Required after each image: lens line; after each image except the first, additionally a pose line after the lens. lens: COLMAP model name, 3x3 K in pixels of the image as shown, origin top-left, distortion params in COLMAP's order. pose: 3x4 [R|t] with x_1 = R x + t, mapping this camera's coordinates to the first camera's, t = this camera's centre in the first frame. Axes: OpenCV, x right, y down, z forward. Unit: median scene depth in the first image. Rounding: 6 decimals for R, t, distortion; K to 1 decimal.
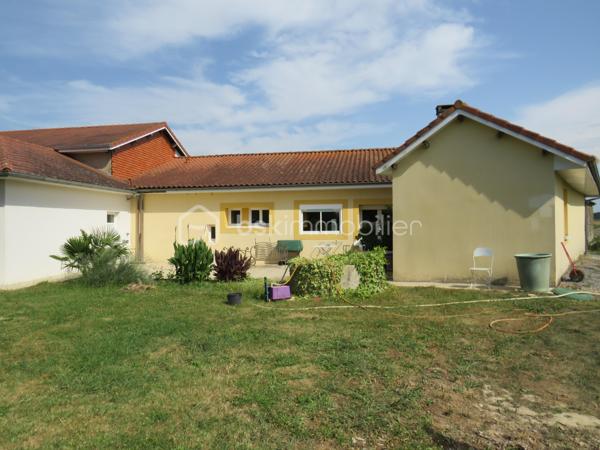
lens RADIAL K [[425.5, 0, 301.2], [0, 425.5, 225.3], [0, 0, 1]] dist [-0.033798, 0.014128]
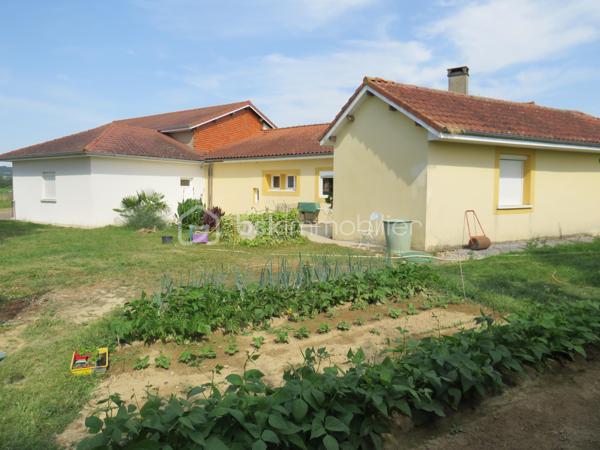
lens RADIAL K [[425.5, 0, 294.6], [0, 425.5, 224.1], [0, 0, 1]] dist [-0.033798, 0.014128]
pose [[0.904470, 0.048395, -0.423783, 0.396657], [-0.012623, 0.996144, 0.086817, -0.005777], [0.426350, -0.073174, 0.901594, -0.051699]]
